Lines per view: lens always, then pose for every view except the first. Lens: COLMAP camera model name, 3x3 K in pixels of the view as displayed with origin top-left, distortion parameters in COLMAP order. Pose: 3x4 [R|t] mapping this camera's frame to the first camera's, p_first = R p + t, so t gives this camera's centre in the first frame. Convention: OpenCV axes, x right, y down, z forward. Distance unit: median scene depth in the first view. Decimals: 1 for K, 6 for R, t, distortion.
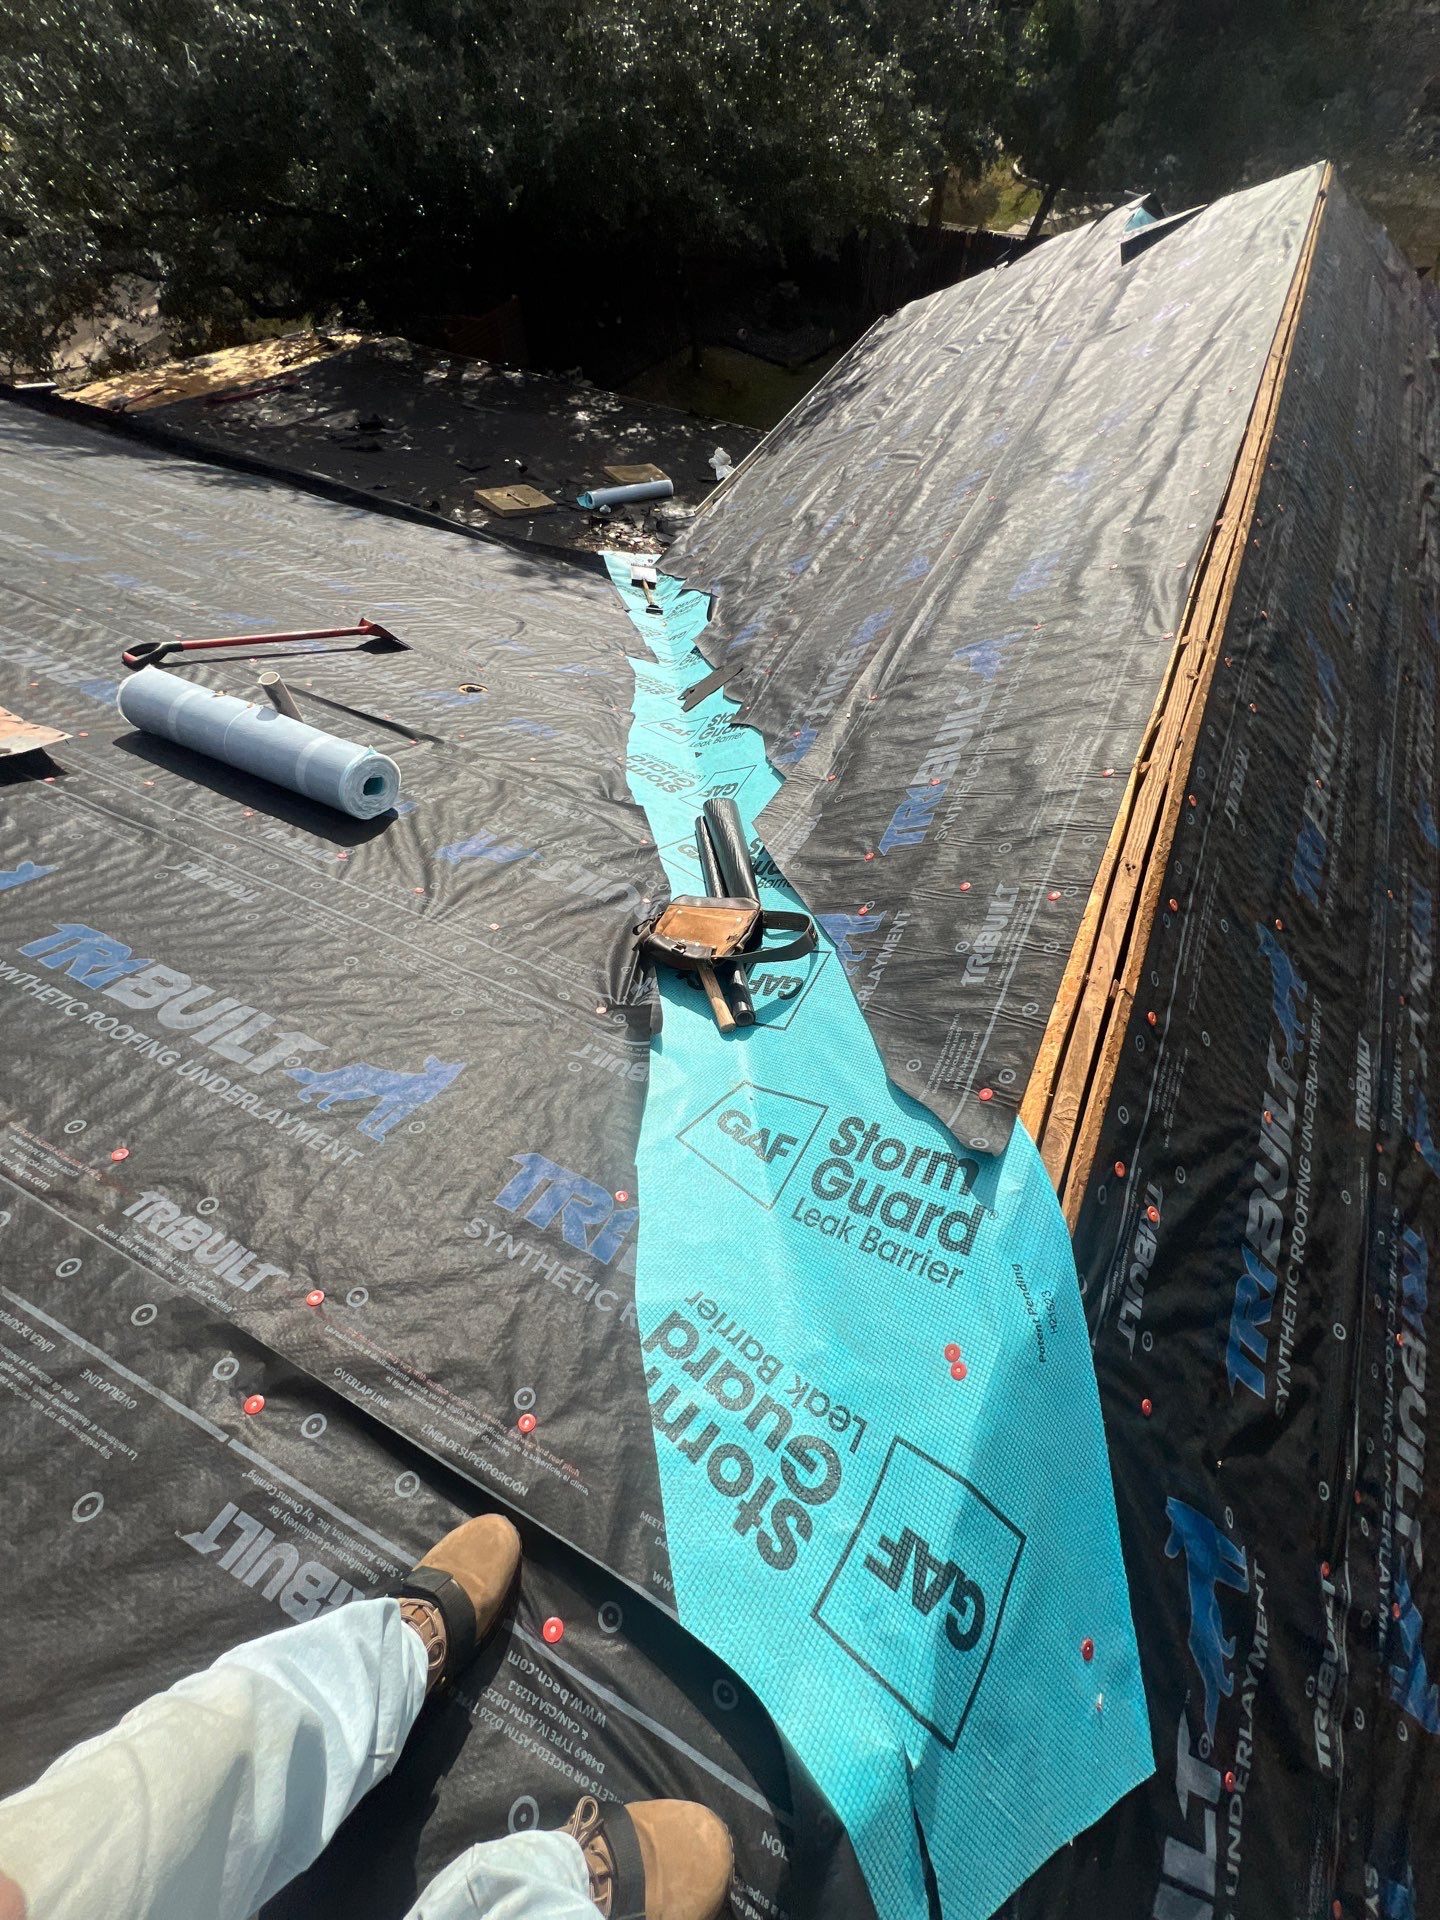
lens RADIAL K [[765.9, 0, 726.1], [0, 765.9, 959.5], [0, 0, 1]] dist [-0.004167, 0.000837]
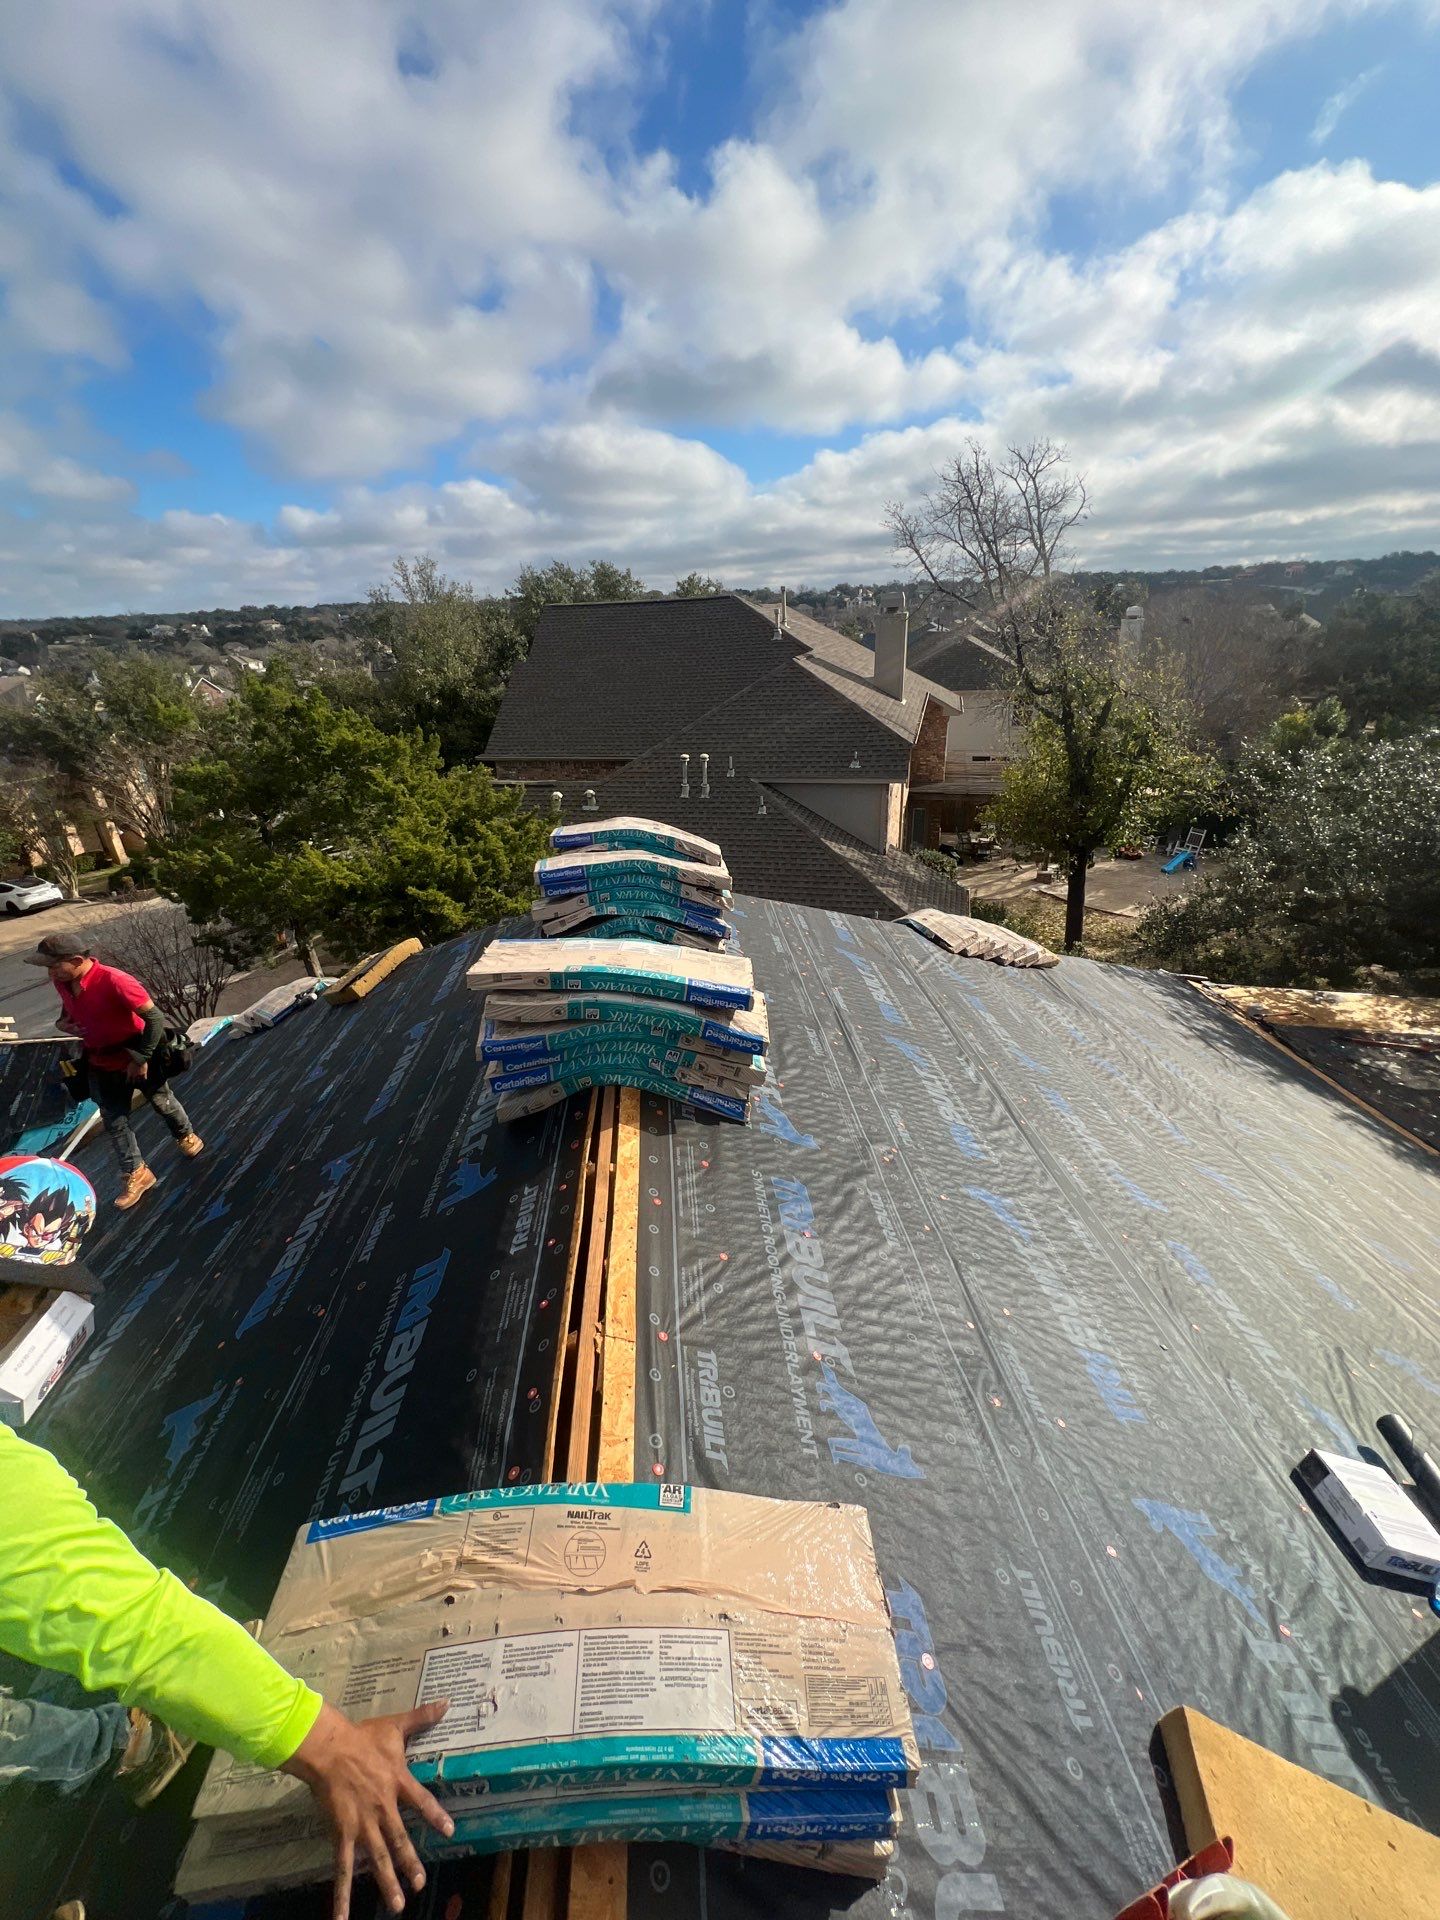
lens RADIAL K [[765.9, 0, 719.7], [0, 765.9, 967.3], [0, 0, 1]] dist [-0.004167, 0.000837]
pose [[0.509587, 0.334187, -0.792868, -0.279022], [-0.702829, 0.693242, -0.159522, 0.017946], [0.496339, 0.638541, 0.588143, -0.180041]]
